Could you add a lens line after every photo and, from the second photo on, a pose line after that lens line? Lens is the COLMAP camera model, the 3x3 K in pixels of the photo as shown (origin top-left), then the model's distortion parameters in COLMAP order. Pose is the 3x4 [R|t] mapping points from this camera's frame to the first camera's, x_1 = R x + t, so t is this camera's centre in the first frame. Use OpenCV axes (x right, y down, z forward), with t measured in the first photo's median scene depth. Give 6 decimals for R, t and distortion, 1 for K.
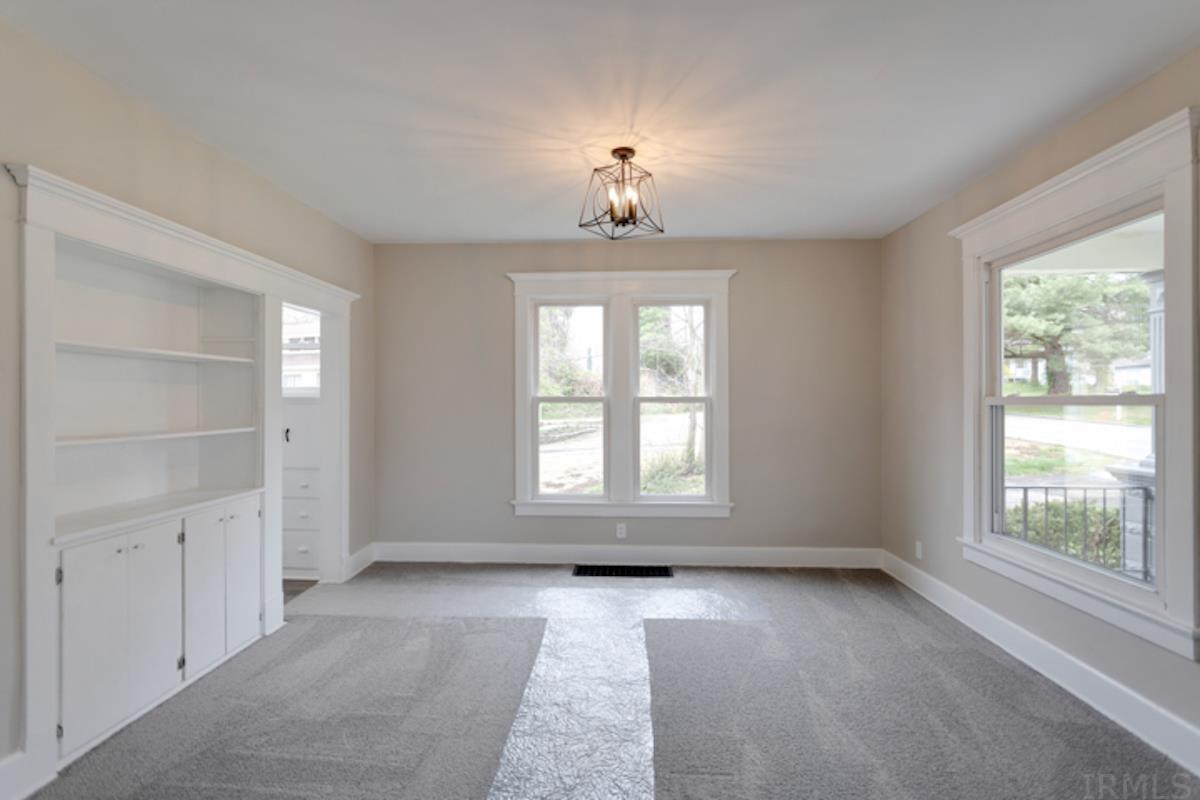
lens RADIAL K [[655.7, 0, 600.4], [0, 655.7, 396.3], [0, 0, 1]] dist [0.004290, -0.000351]
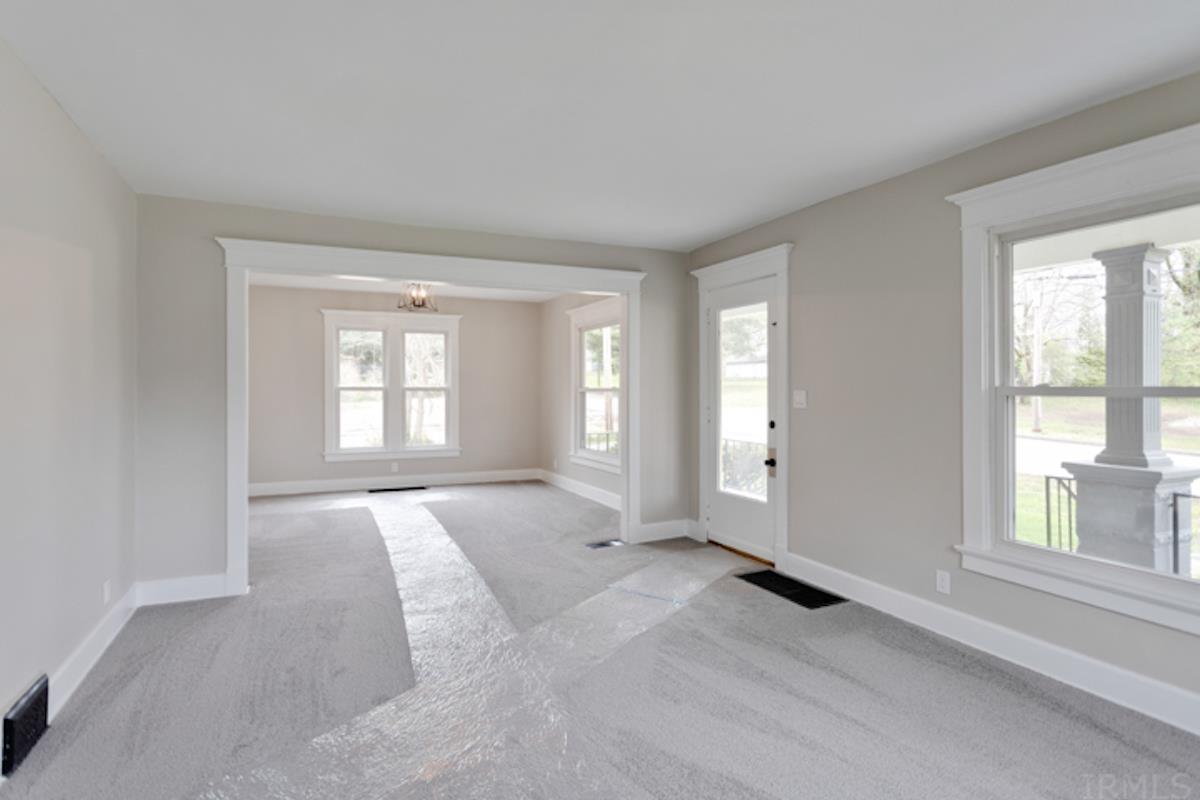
lens RADIAL K [[655.7, 0, 602.5], [0, 655.7, 393.9], [0, 0, 1]] dist [0.004290, -0.000351]
pose [[0.896239, -0.004361, 0.443550, -0.239662], [-0.002662, 0.999881, 0.015208, -0.009470], [-0.443564, -0.014811, 0.896121, -0.748592]]
